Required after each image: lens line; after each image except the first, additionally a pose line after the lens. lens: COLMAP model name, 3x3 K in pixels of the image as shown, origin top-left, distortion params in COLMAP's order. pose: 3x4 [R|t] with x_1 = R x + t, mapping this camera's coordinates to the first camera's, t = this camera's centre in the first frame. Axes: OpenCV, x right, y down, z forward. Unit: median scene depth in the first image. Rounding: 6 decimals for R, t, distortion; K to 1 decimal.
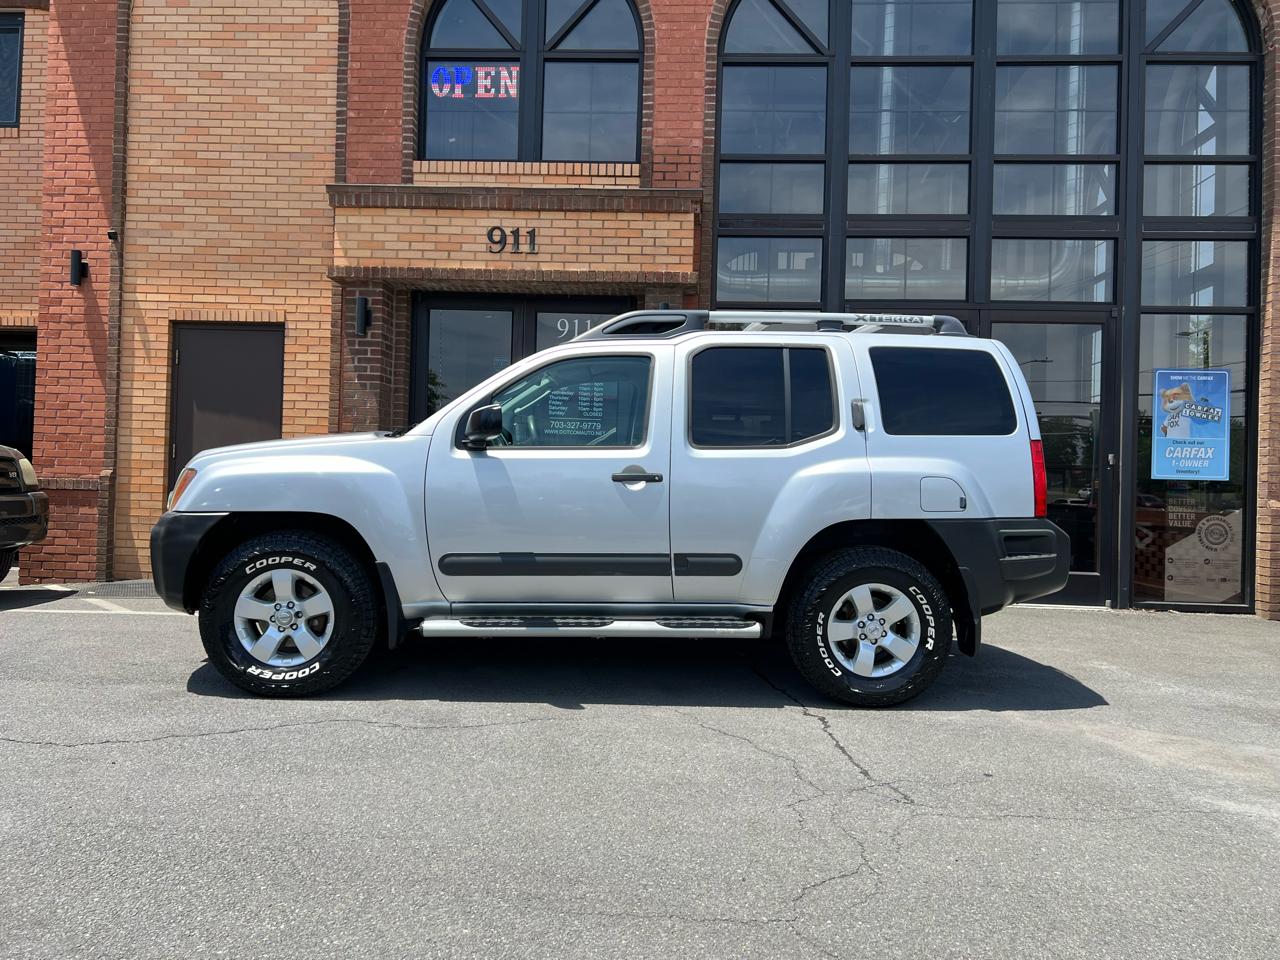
lens RADIAL K [[965.2, 0, 640.0], [0, 965.2, 480.0], [0, 0, 1]] dist [0.045330, -0.050598]
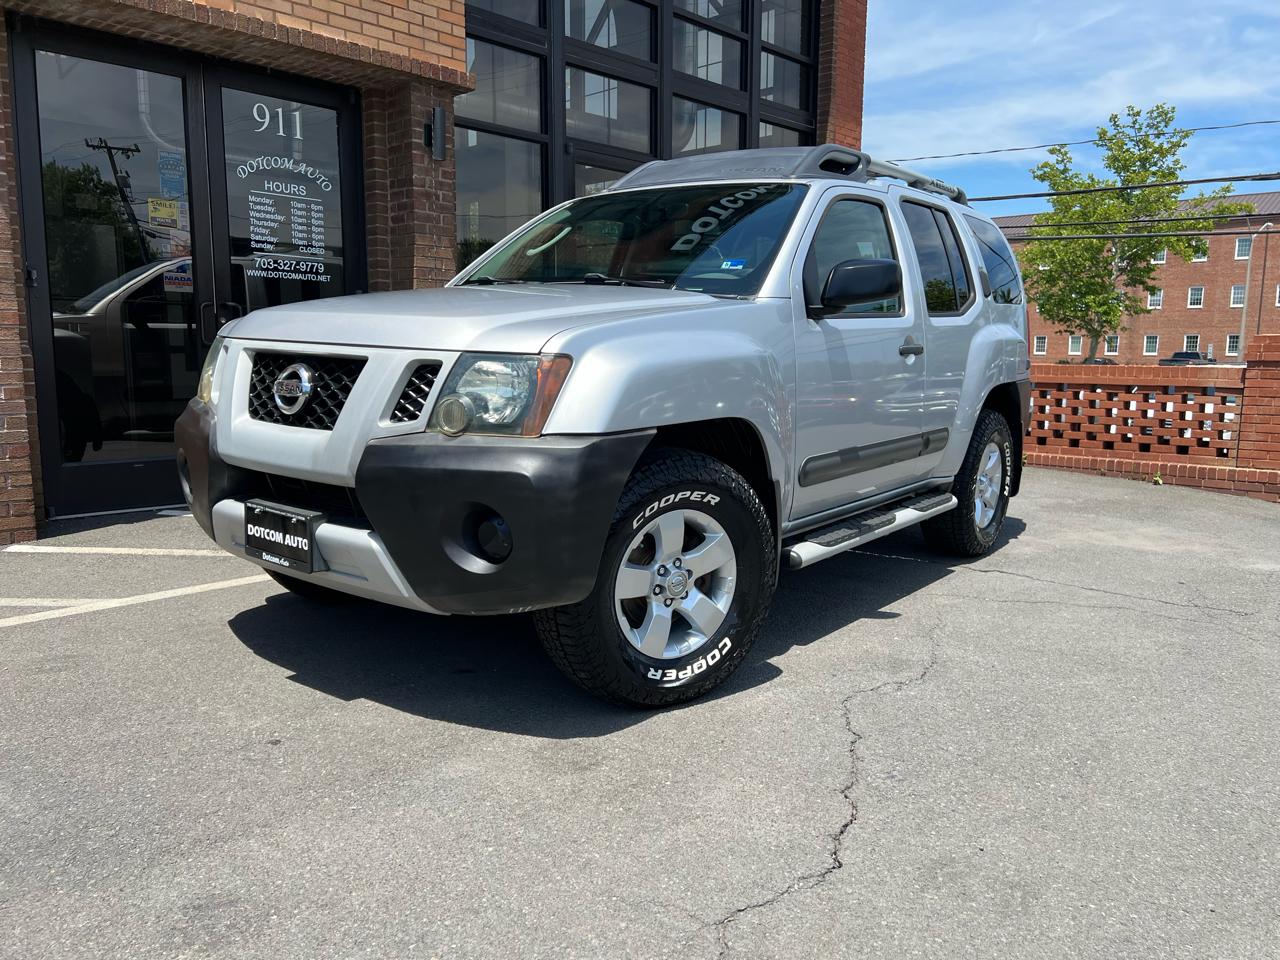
lens RADIAL K [[963.4, 0, 642.8], [0, 963.4, 483.7], [0, 0, 1]] dist [0.049115, -0.055313]
pose [[0.649350, -0.128762, 0.749510, -0.471342], [0.003003, 0.985989, 0.166786, -0.016946], [-0.760484, -0.106052, 0.640638, 0.339939]]
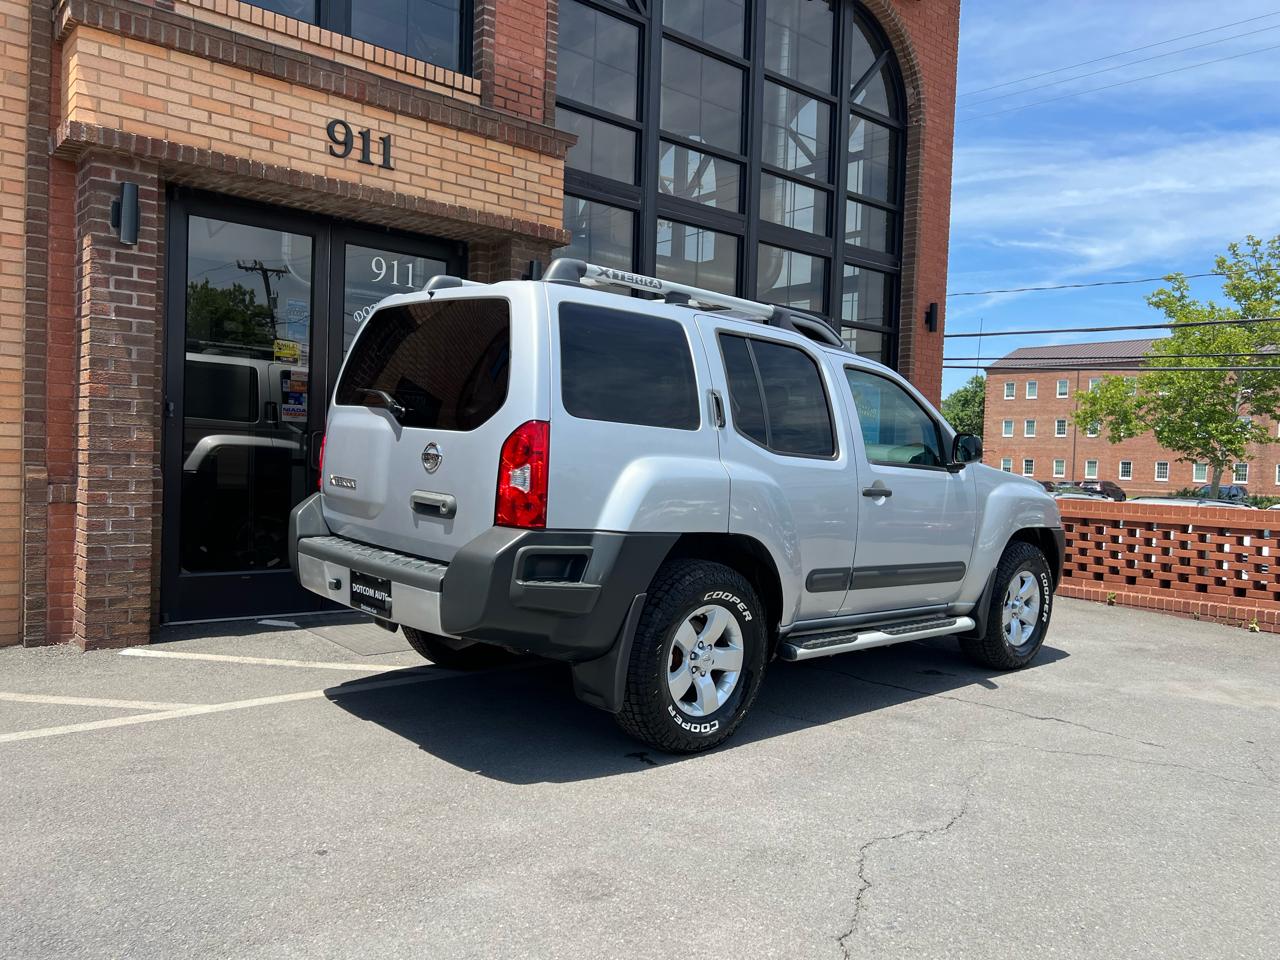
lens RADIAL K [[962.8, 0, 650.8], [0, 962.8, 482.9], [0, 0, 1]] dist [0.051130, -0.052885]
pose [[0.724530, -0.021824, 0.688897, -0.474235], [-0.019122, 0.998477, 0.051743, -0.033693], [-0.688977, -0.050662, 0.723010, 0.299283]]
